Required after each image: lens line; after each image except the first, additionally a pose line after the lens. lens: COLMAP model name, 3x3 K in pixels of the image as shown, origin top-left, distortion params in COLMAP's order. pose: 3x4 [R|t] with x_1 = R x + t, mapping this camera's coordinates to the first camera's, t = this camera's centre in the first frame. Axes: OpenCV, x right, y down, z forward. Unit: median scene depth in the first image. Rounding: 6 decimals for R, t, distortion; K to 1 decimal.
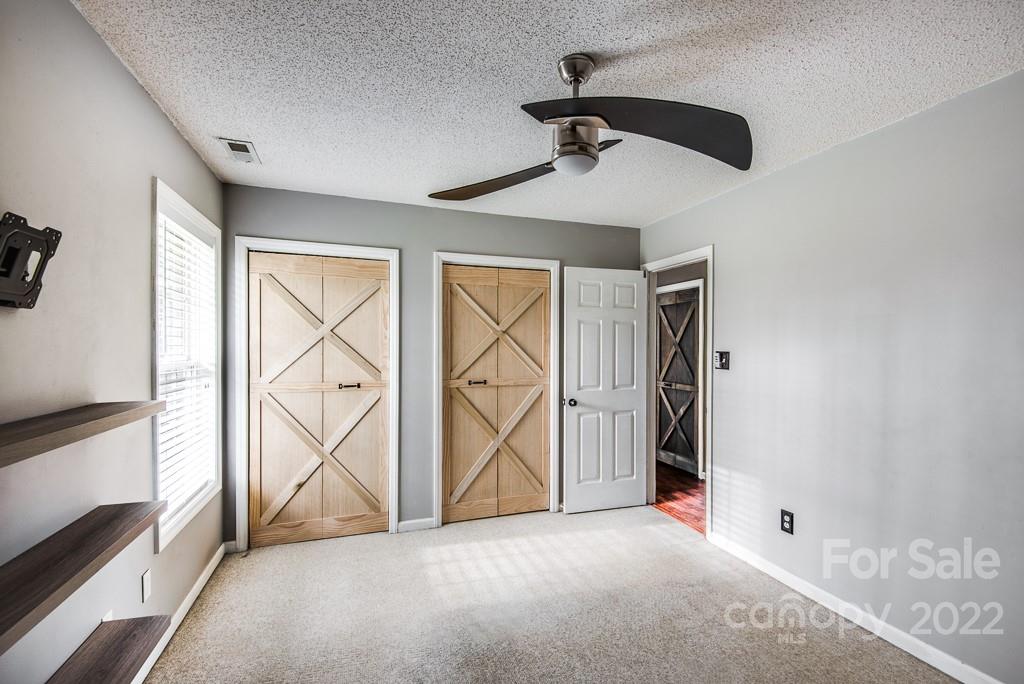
lens RADIAL K [[459.9, 0, 508.3], [0, 459.9, 349.4], [0, 0, 1]] dist [0.051030, -0.002282]
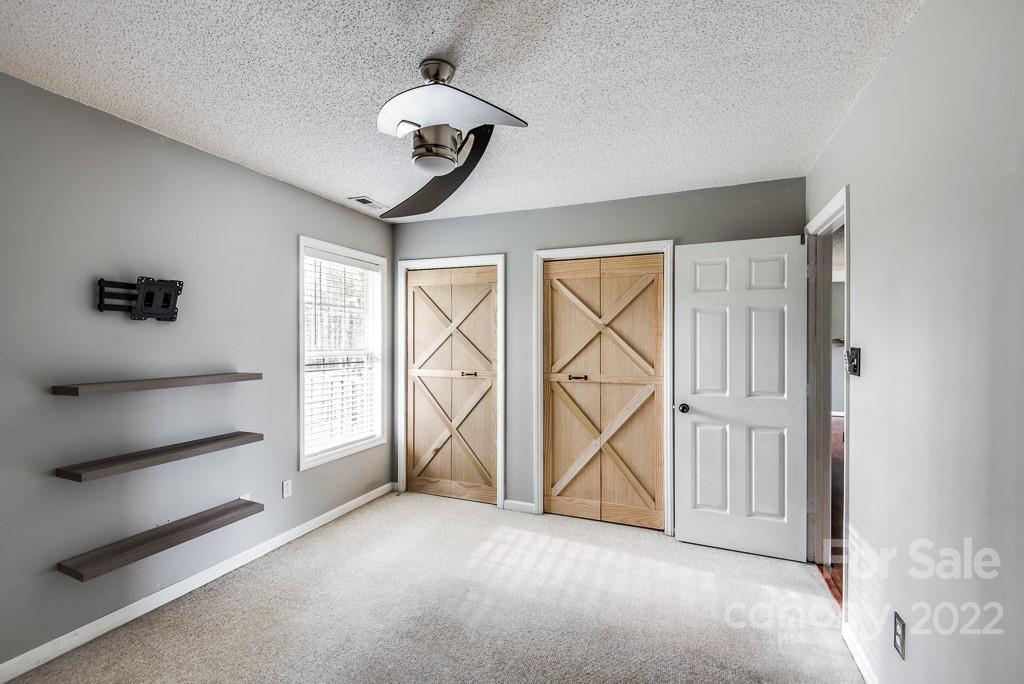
lens RADIAL K [[459.9, 0, 506.5], [0, 459.9, 341.8], [0, 0, 1]] dist [0.051030, -0.002282]
pose [[0.749060, -0.000141, -0.662502, 0.495056], [-0.003595, 0.999984, -0.004276, 0.000426], [0.662492, 0.005585, 0.749048, 0.173868]]
